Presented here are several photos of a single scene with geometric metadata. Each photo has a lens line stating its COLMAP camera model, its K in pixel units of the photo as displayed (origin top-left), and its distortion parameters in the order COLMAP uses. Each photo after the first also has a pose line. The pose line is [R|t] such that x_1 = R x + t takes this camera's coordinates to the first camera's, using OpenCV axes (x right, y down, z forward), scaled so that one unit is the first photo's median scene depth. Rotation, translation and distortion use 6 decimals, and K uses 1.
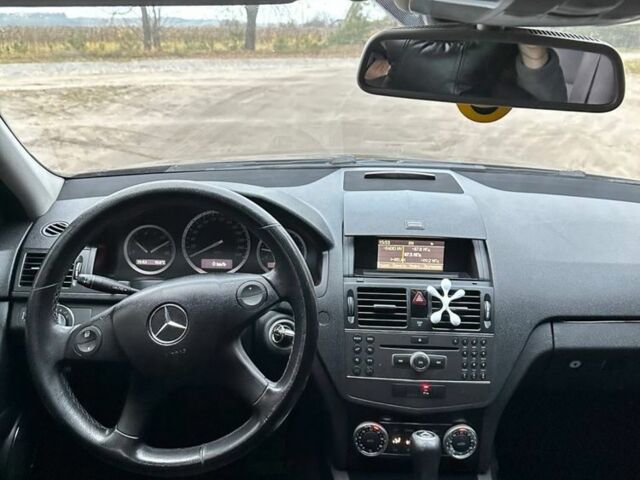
lens RADIAL K [[605.8, 0, 320.4], [0, 605.8, 235.3], [0, 0, 1]] dist [0.031500, 0.000000]
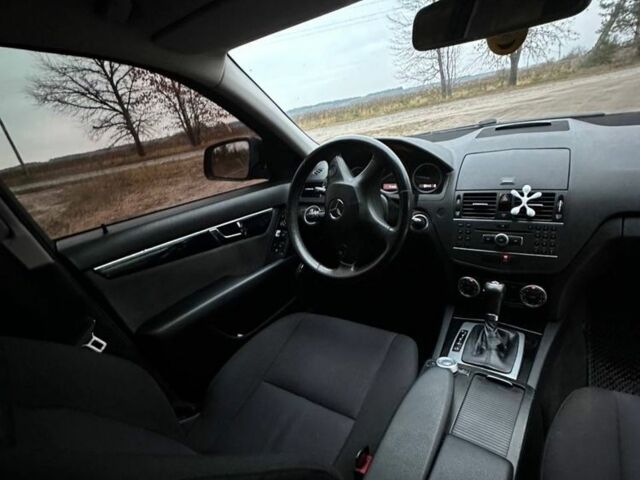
lens RADIAL K [[342.4, 0, 324.4], [0, 342.4, 238.7], [0, 0, 1]] dist [-0.006752, 0.004102]
pose [[0.815129, 0.044193, -0.577591, 0.290228], [0.004409, 0.996584, 0.082473, 0.129899], [0.579263, -0.069772, 0.812149, 0.045272]]
